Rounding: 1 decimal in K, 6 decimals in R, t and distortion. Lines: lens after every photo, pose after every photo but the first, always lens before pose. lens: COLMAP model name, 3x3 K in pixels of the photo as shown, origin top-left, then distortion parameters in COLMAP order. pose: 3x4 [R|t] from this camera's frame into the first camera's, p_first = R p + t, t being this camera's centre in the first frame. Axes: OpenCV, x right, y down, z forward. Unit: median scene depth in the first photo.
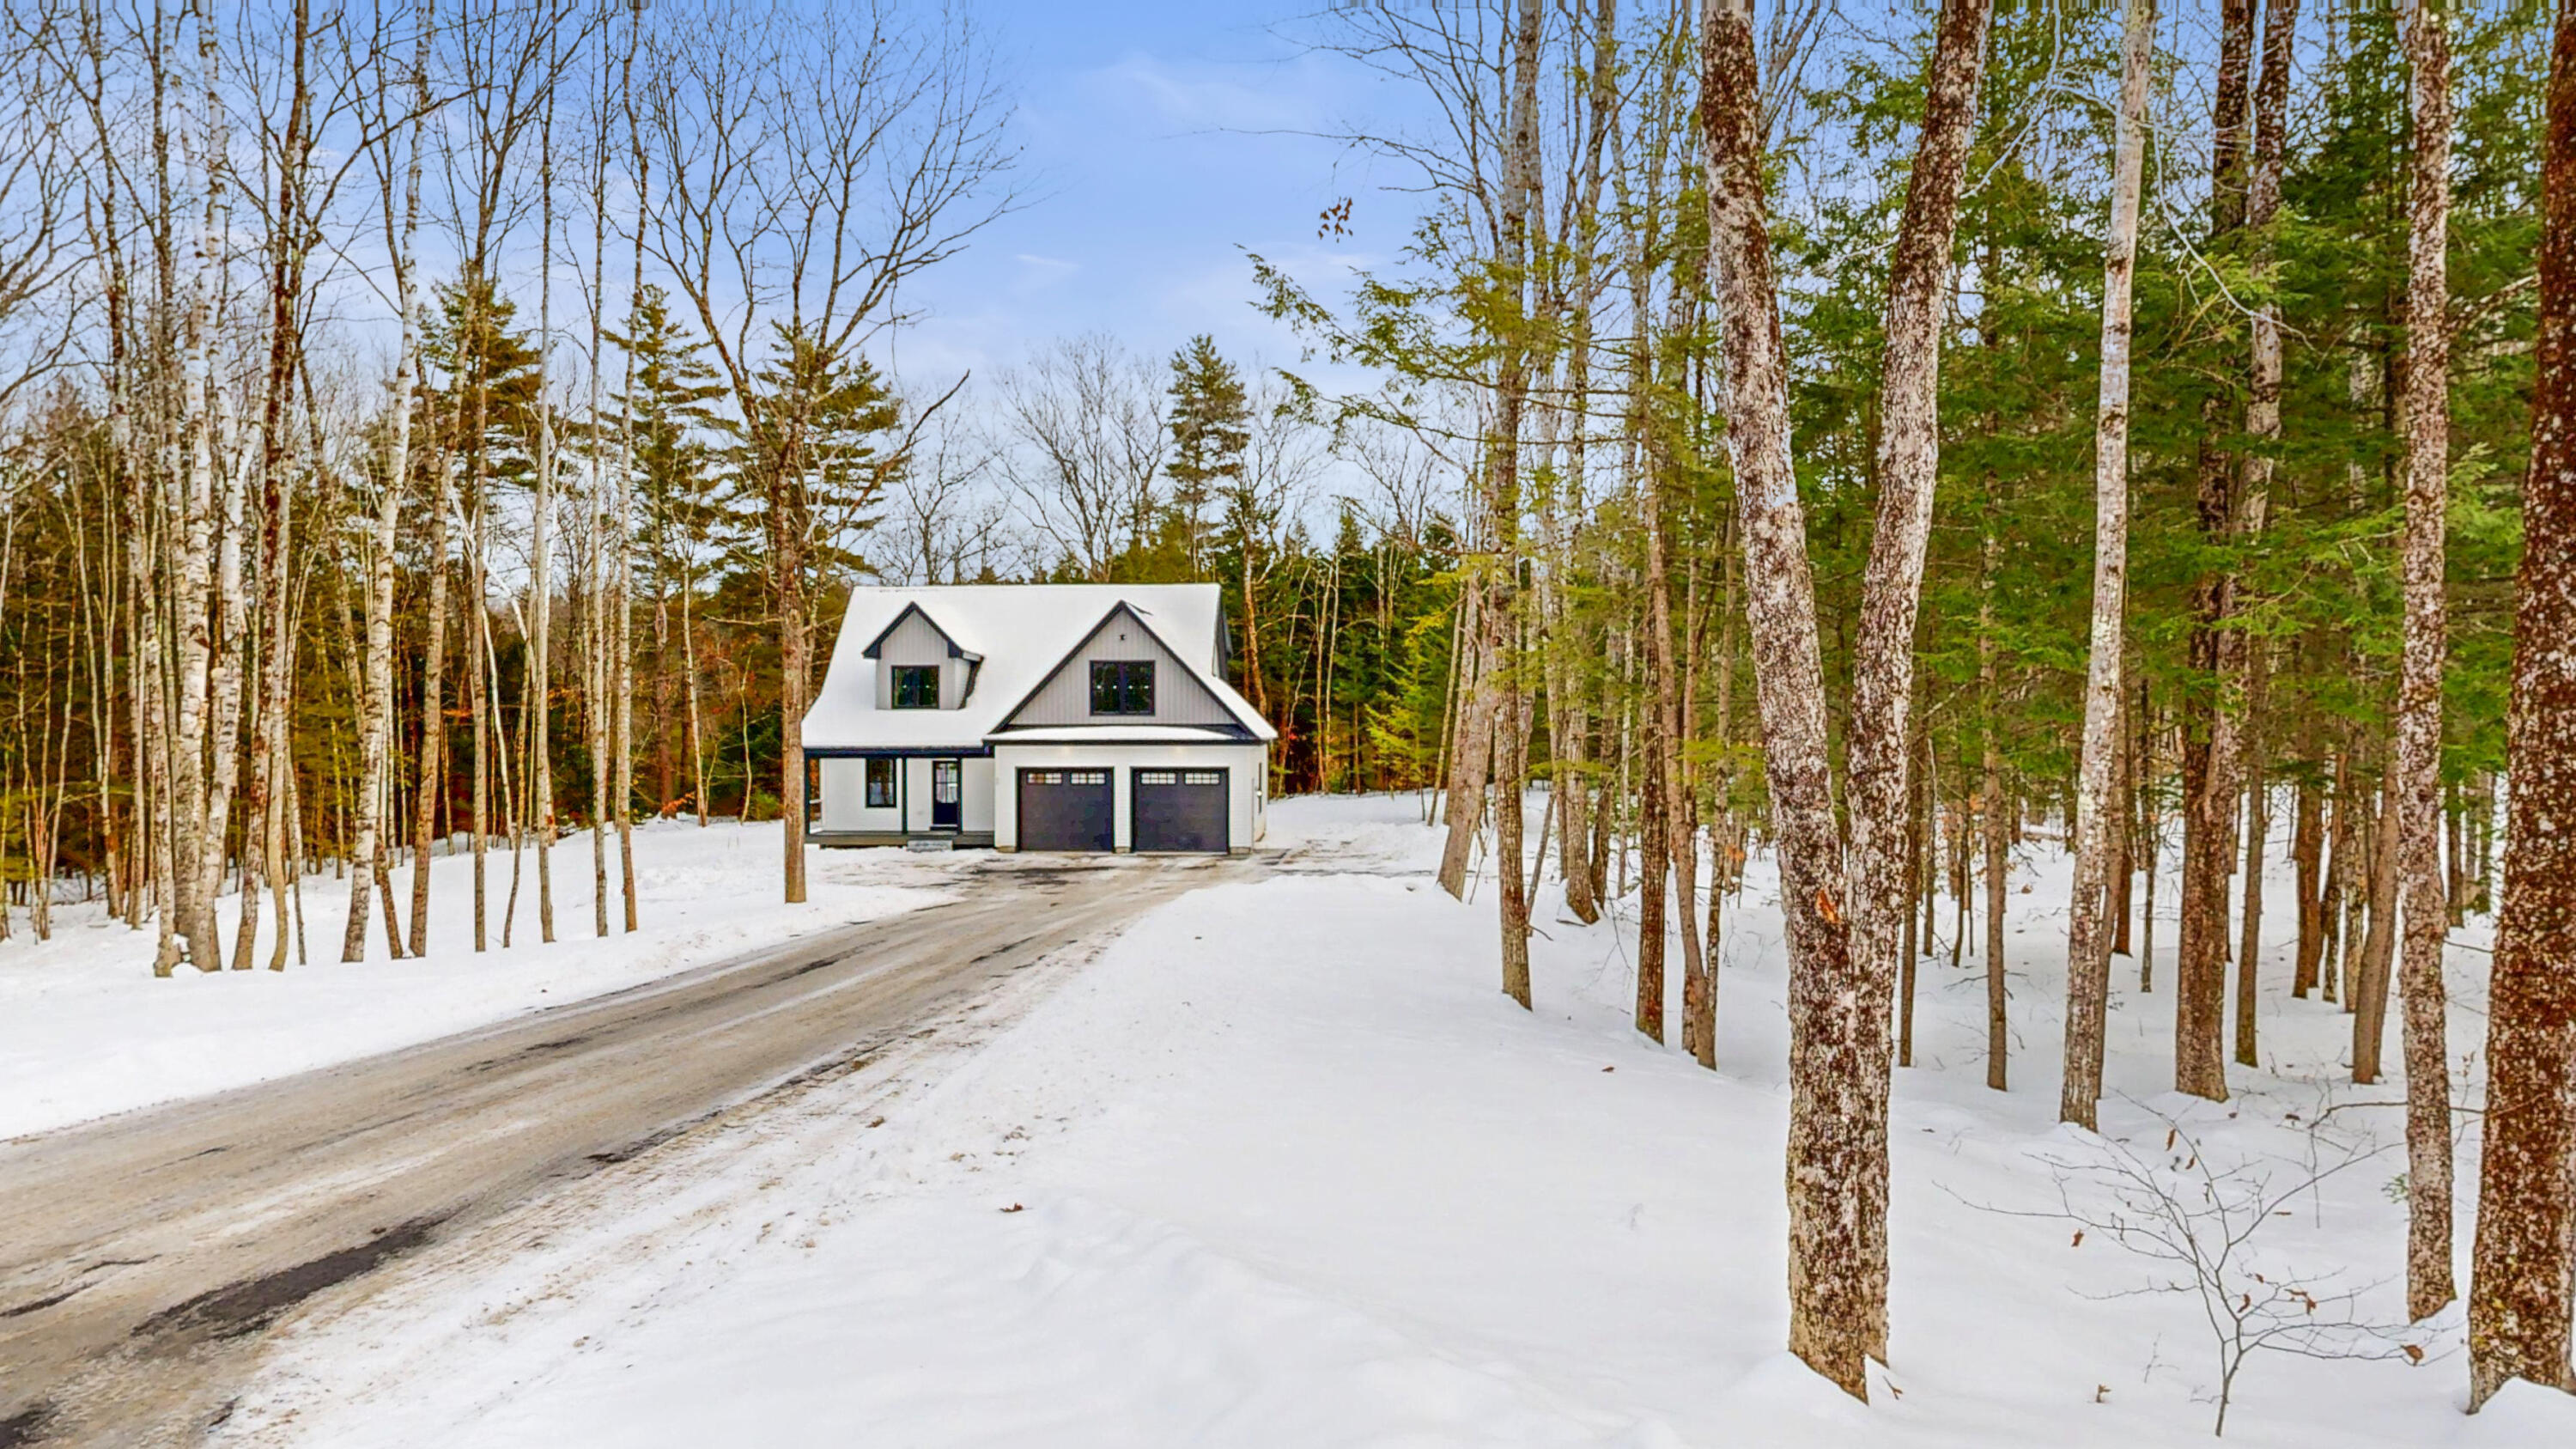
lens RADIAL K [[1708.6, 0, 1332.1], [0, 1708.6, 761.6], [0, 0, 1]] dist [-0.053643, 0.001255]
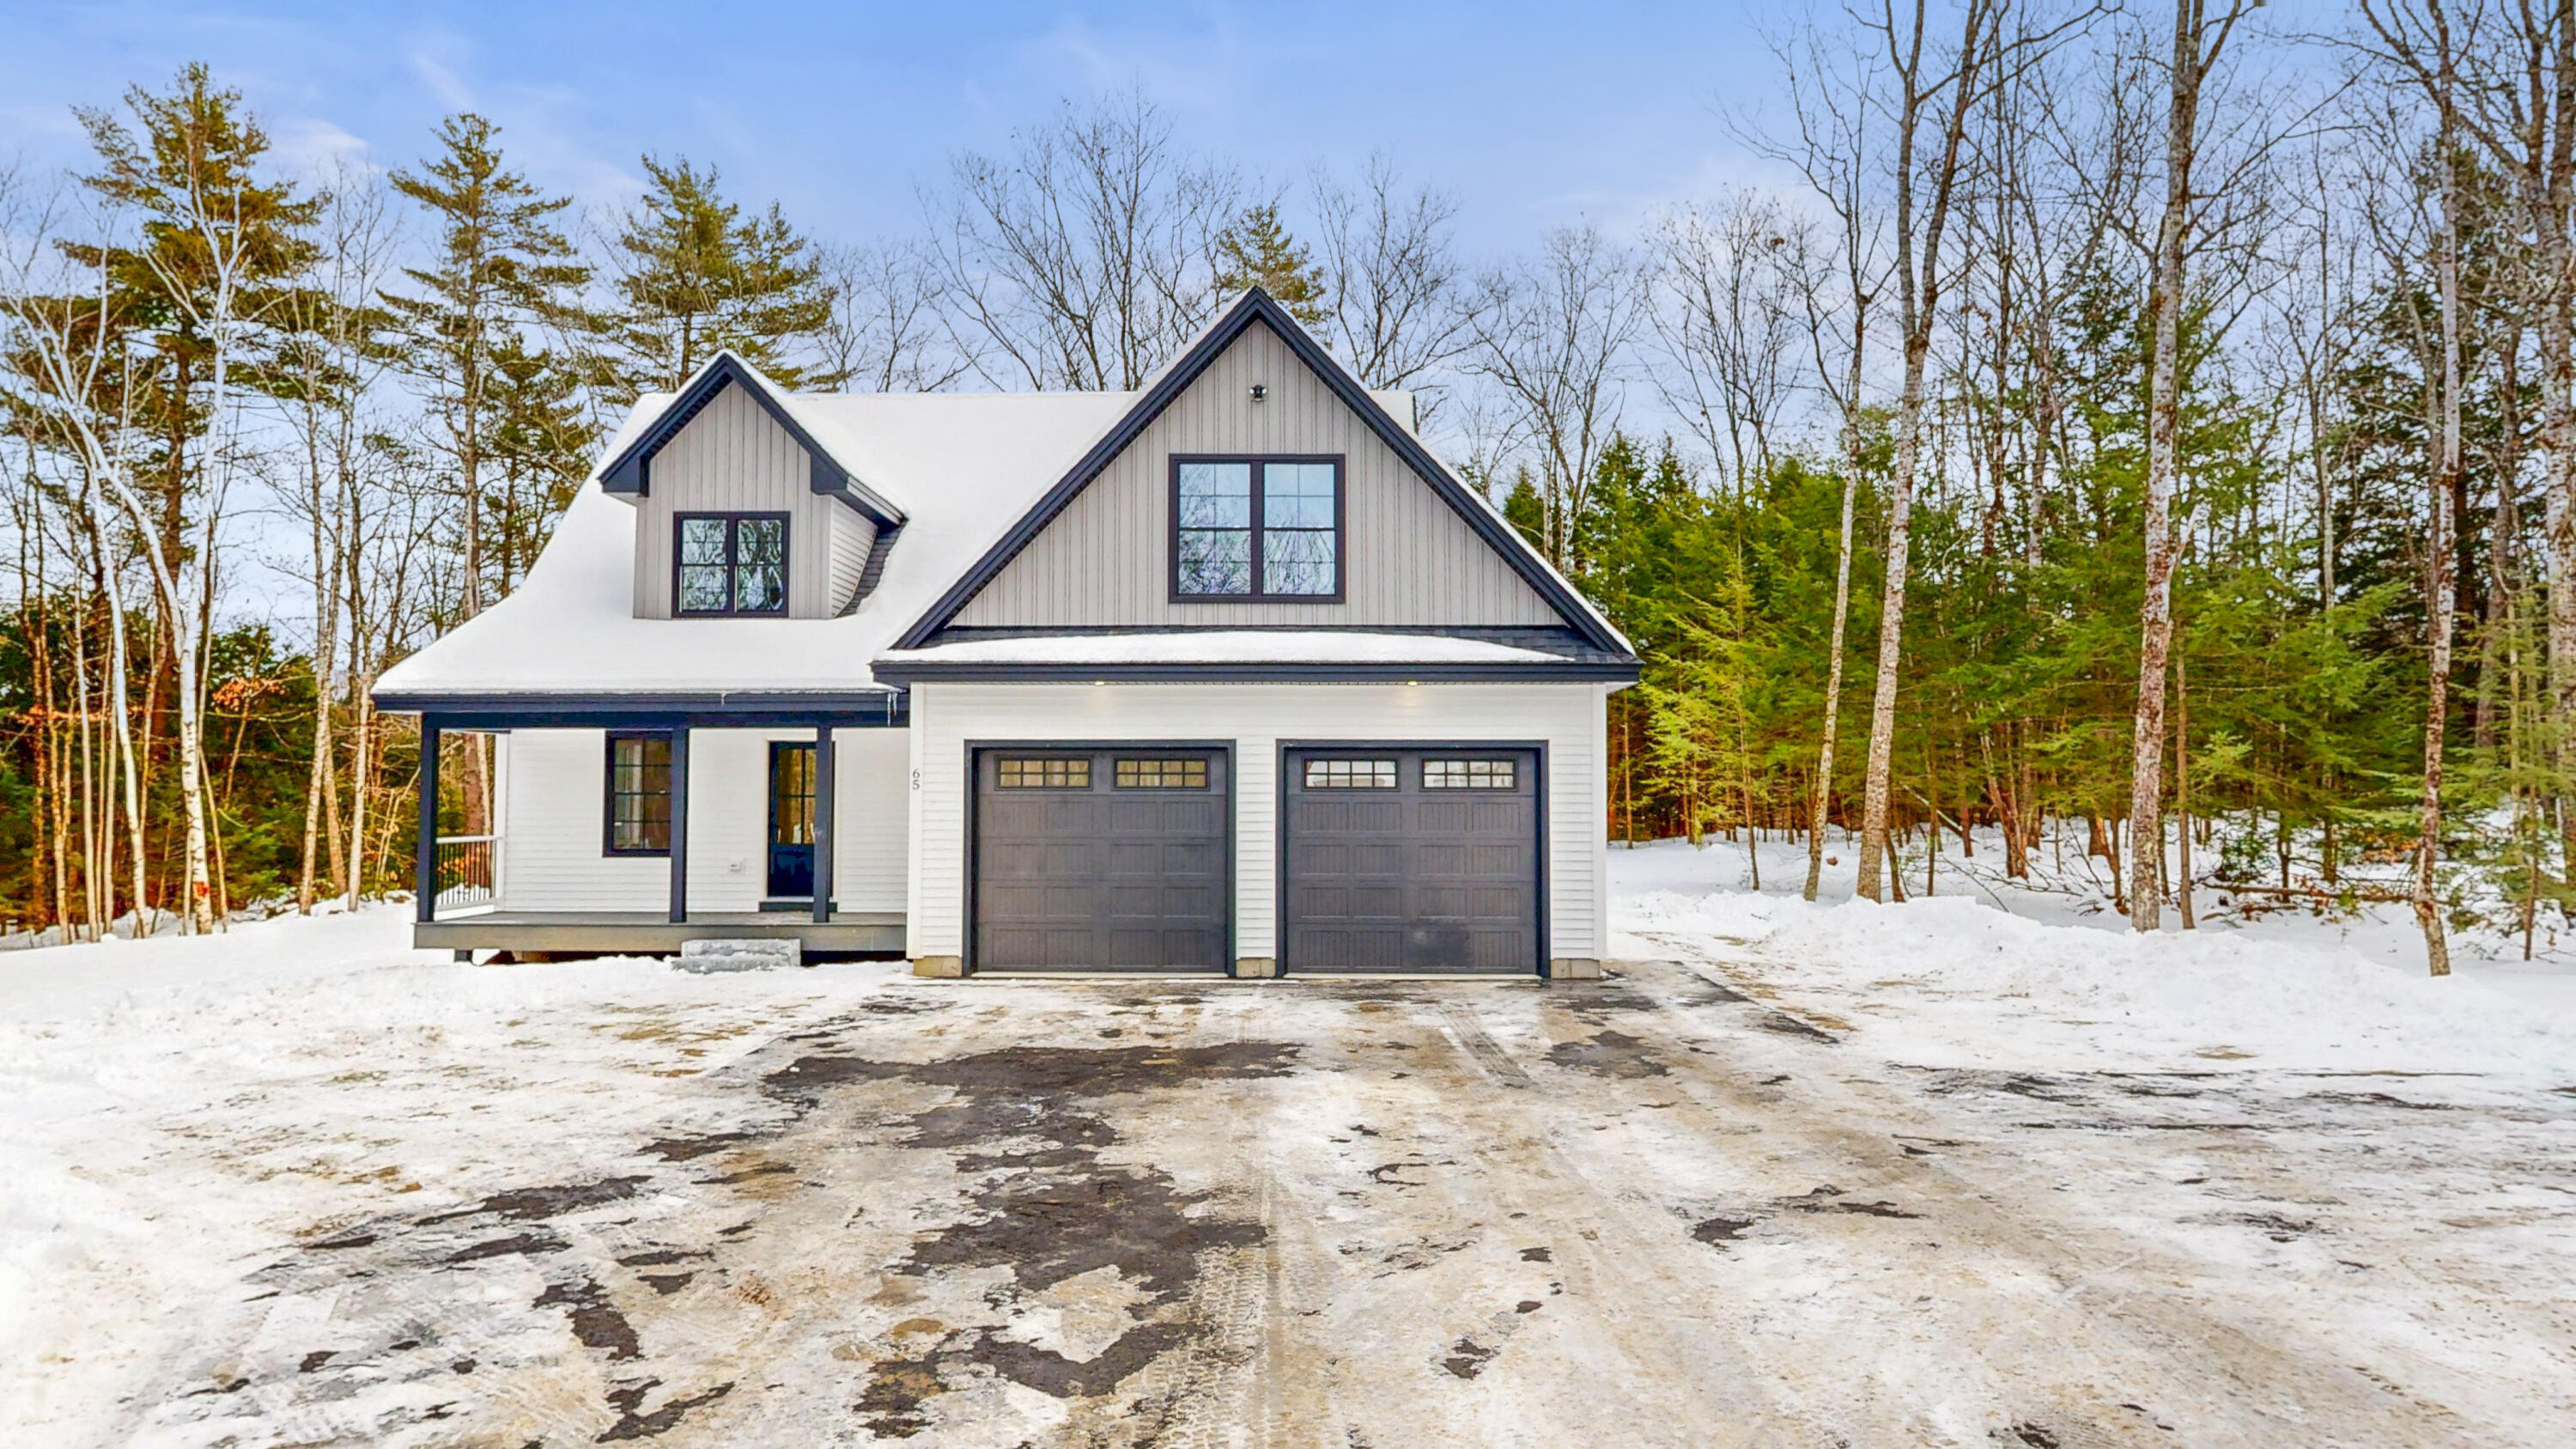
lens RADIAL K [[1655.1, 0, 1288.0], [0, 1655.1, 724.5], [0, 0, 1]] dist [0.017091, -0.001326]
pose [[0.999899, 0.000842, -0.014196, -0.103089], [-0.001777, 0.997817, -0.066020, 0.021564], [0.014109, 0.066039, 0.997717, 0.598322]]
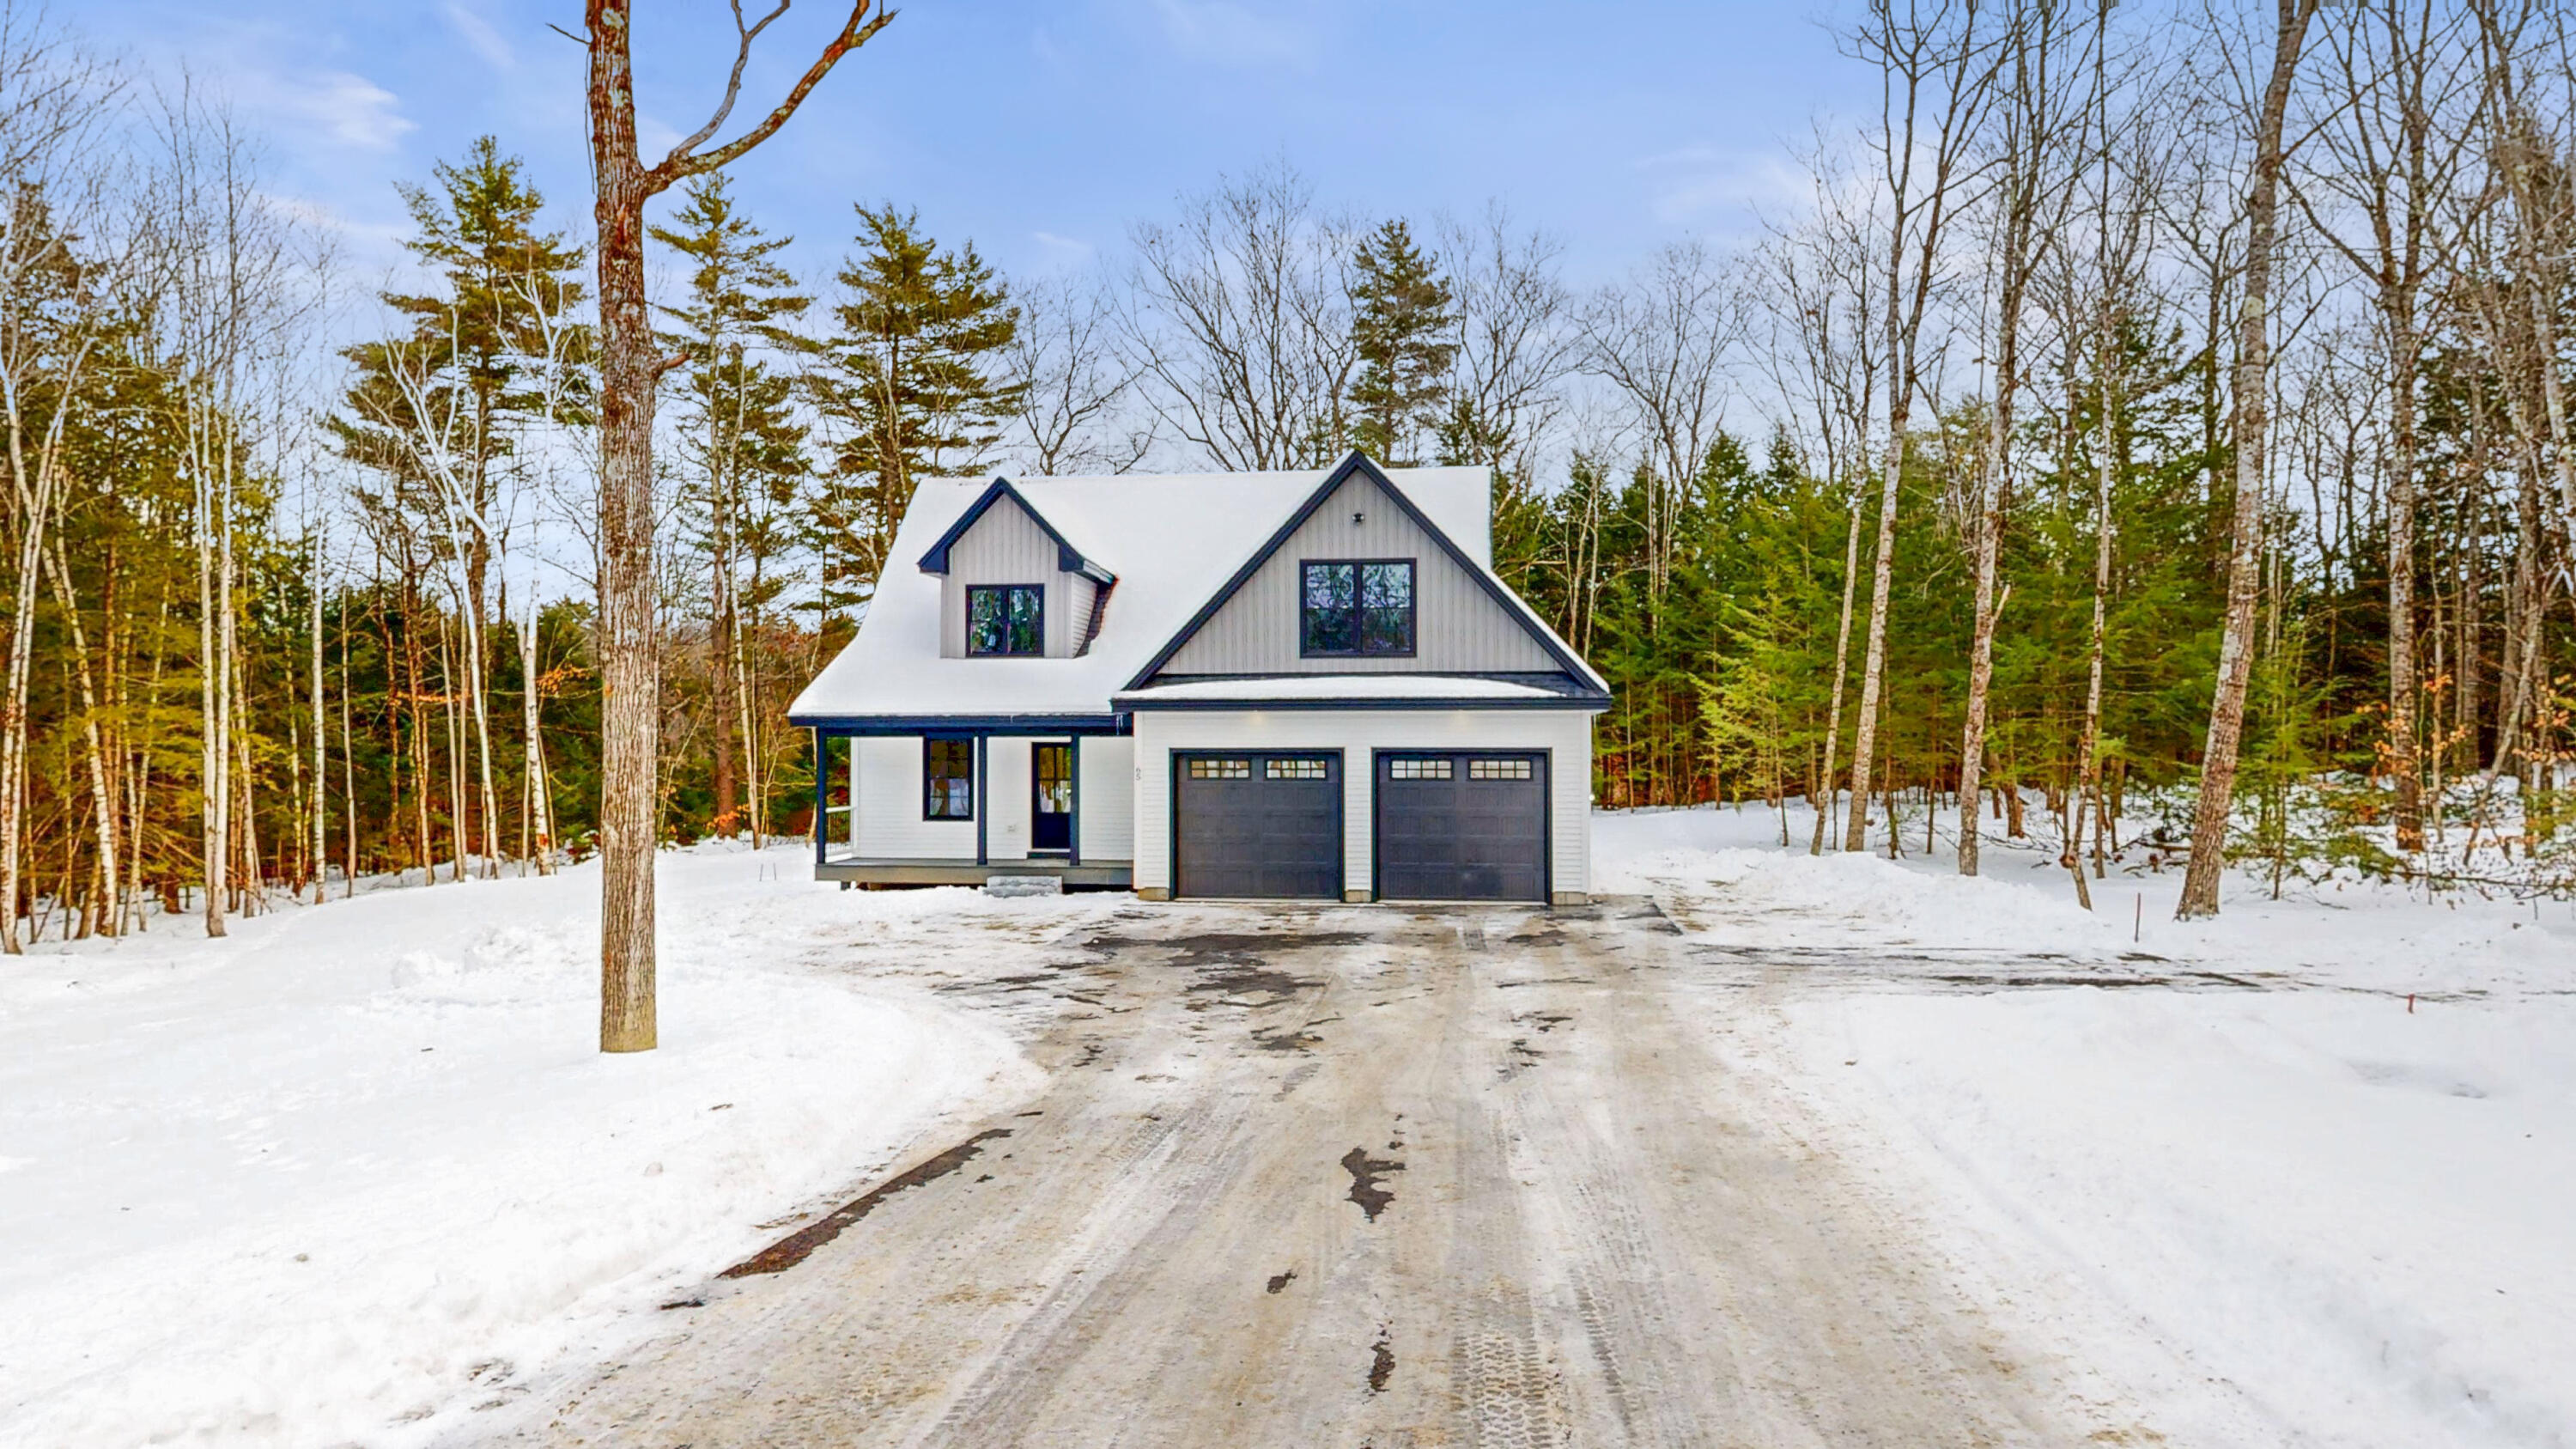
lens RADIAL K [[1726.1, 0, 1263.5], [0, 1726.1, 730.1], [0, 0, 1]] dist [0.016909, -0.000079]
pose [[0.992584, -0.001233, -0.121555, -0.078760], [-0.002578, 0.999510, -0.031185, 0.013937], [0.121533, 0.031267, 0.992095, 0.402152]]
